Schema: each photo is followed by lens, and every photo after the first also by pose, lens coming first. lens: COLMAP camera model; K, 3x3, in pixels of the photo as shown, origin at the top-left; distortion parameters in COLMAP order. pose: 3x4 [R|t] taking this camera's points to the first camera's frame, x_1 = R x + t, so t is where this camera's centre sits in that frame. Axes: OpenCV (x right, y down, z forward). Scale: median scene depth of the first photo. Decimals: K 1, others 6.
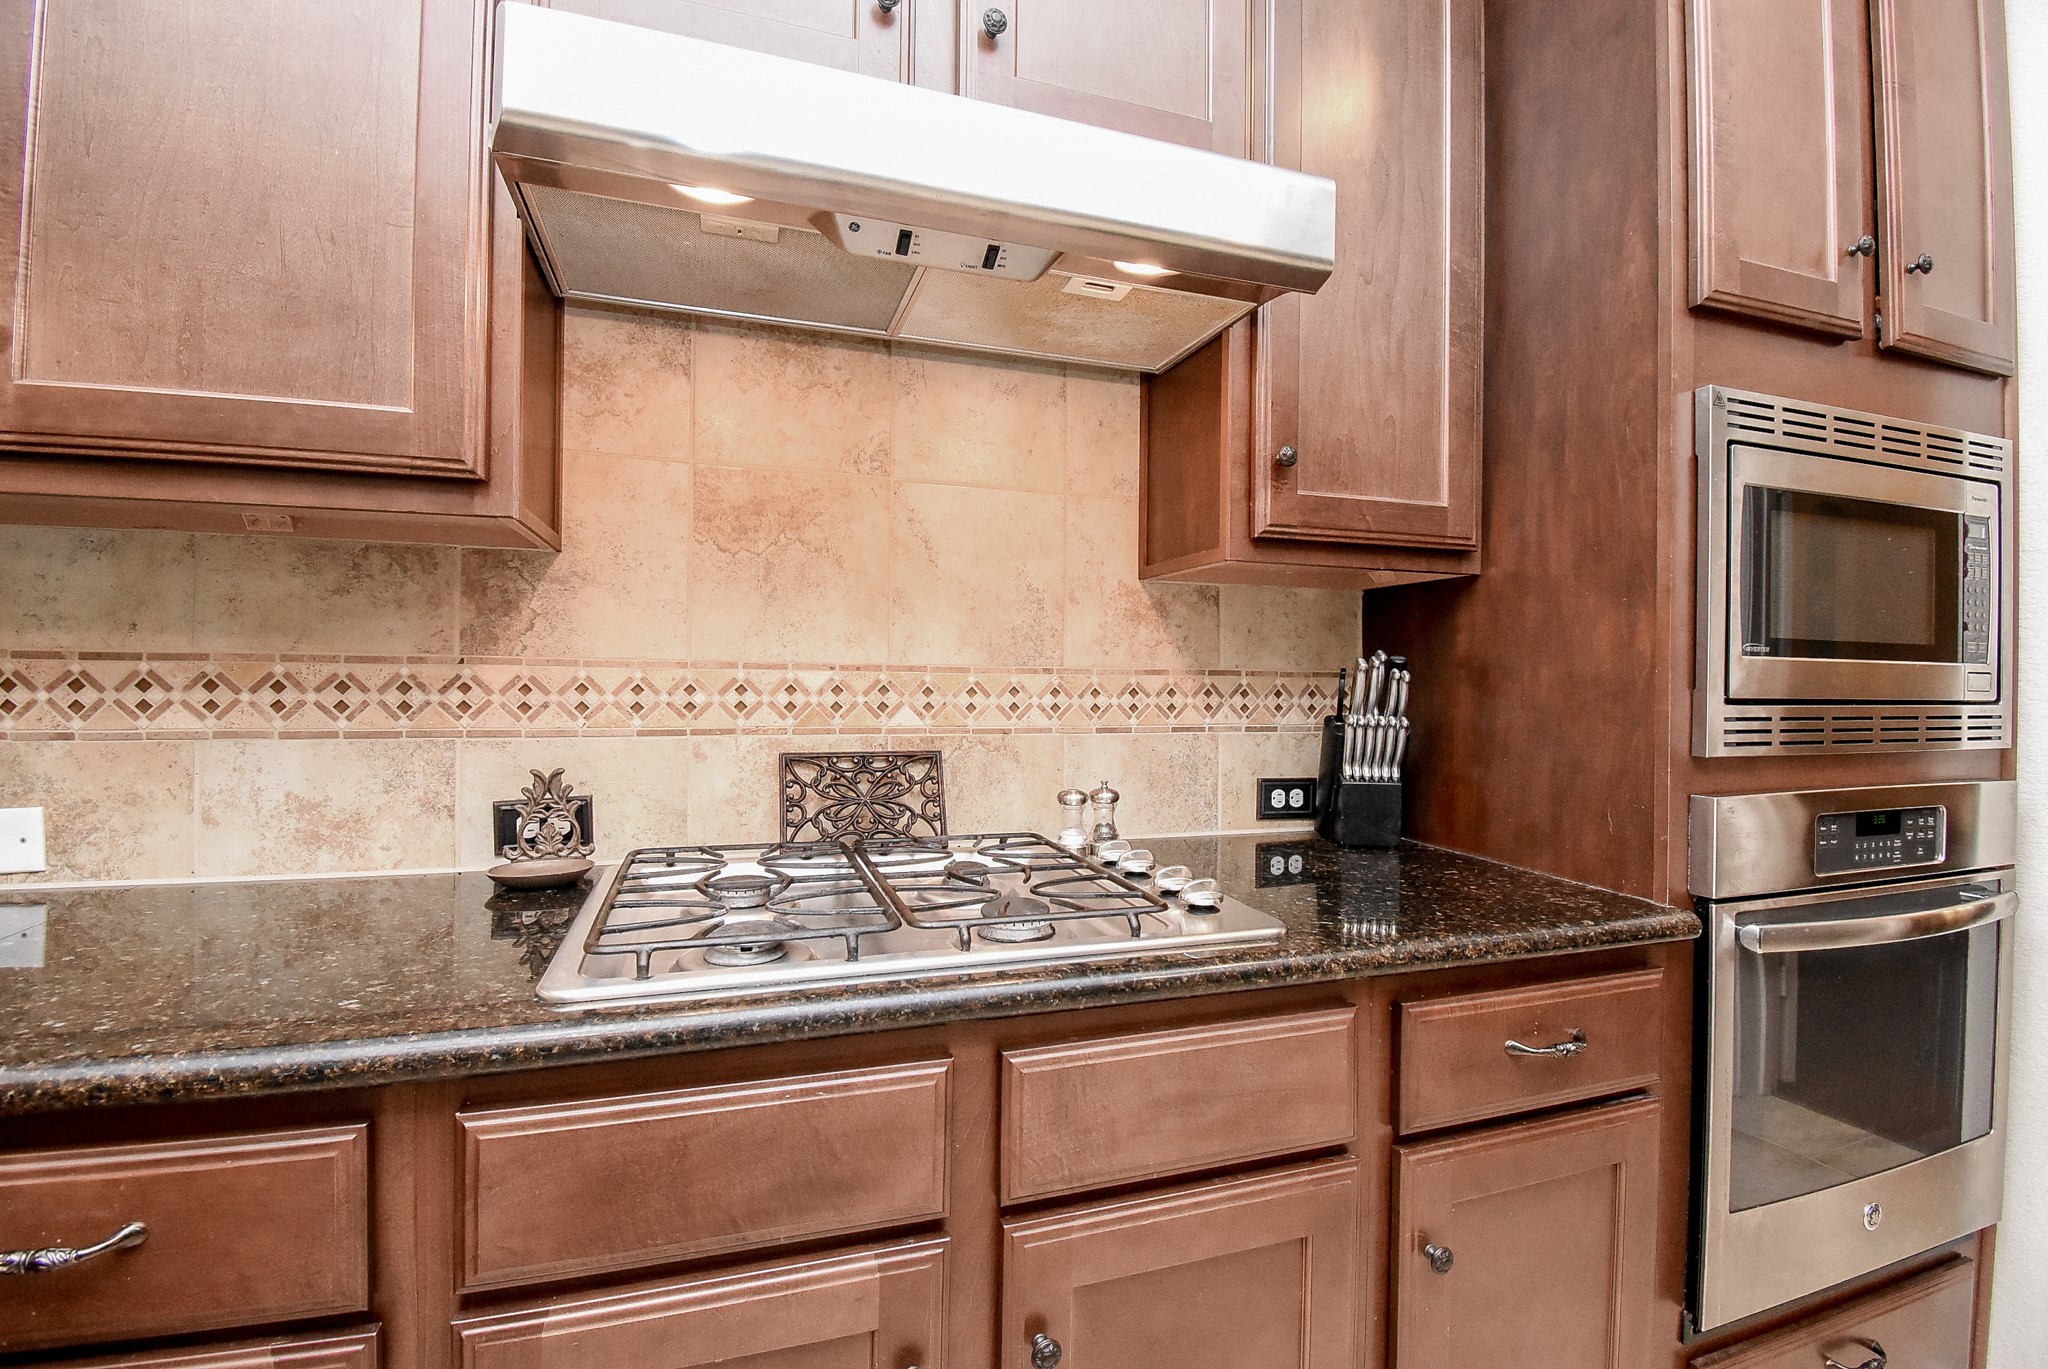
lens RADIAL K [[903.3, 0, 1023.4], [0, 903.3, 677.3], [0, 0, 1]] dist [0.019128, -0.024143]
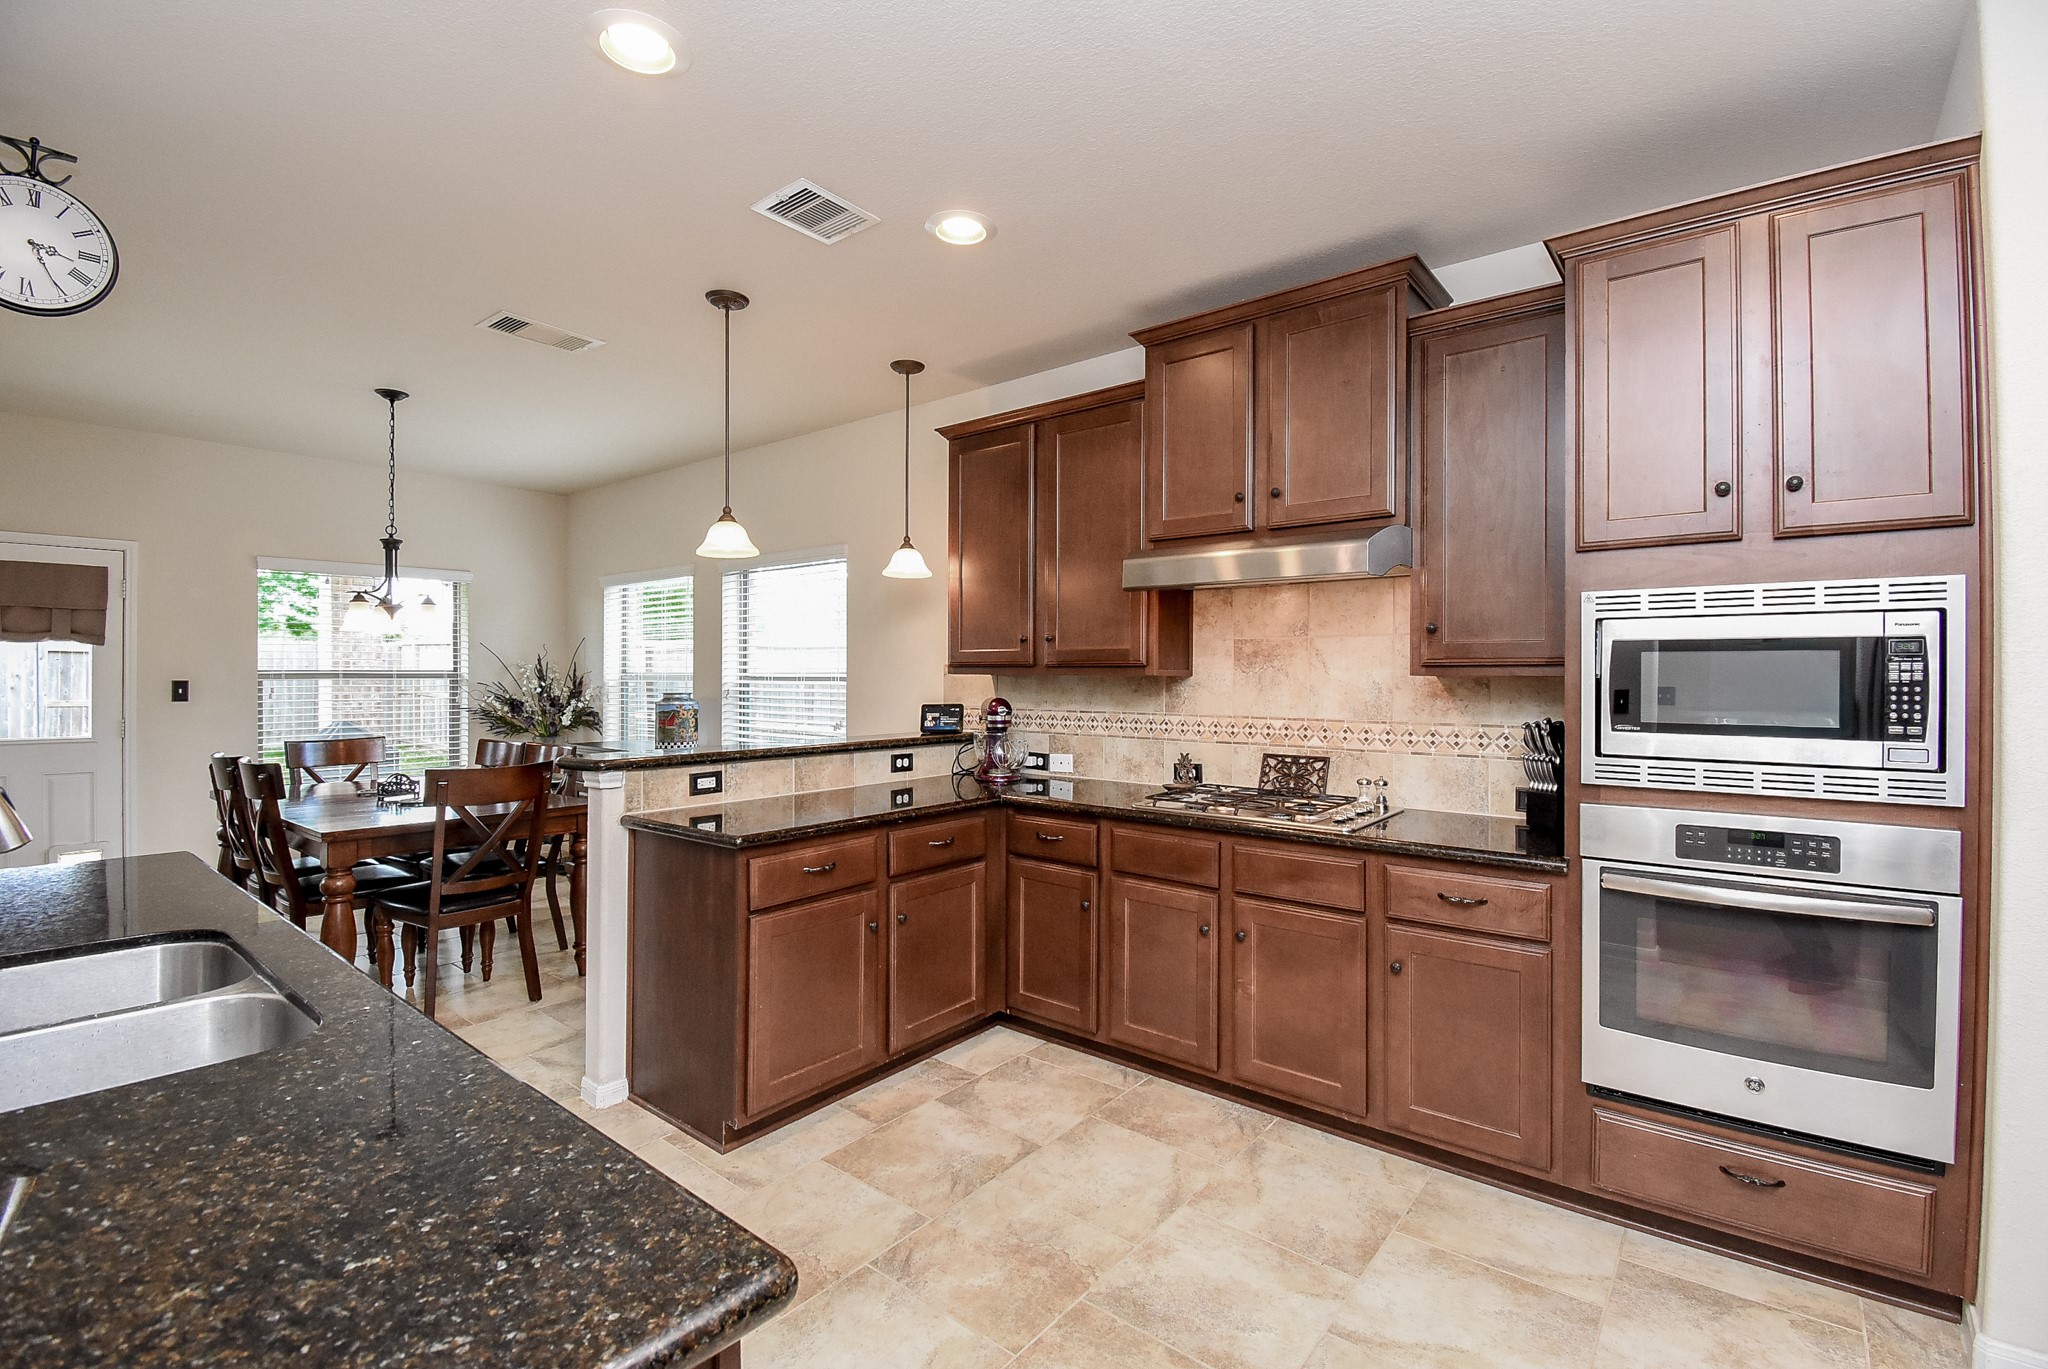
lens RADIAL K [[903.3, 0, 1023.4], [0, 903.3, 677.3], [0, 0, 1]] dist [0.019128, -0.024143]
pose [[0.540942, -0.008604, -0.841016, 1.468602], [0.001979, 0.999958, -0.008957, -0.103854], [0.841058, 0.003181, 0.540936, -0.896454]]
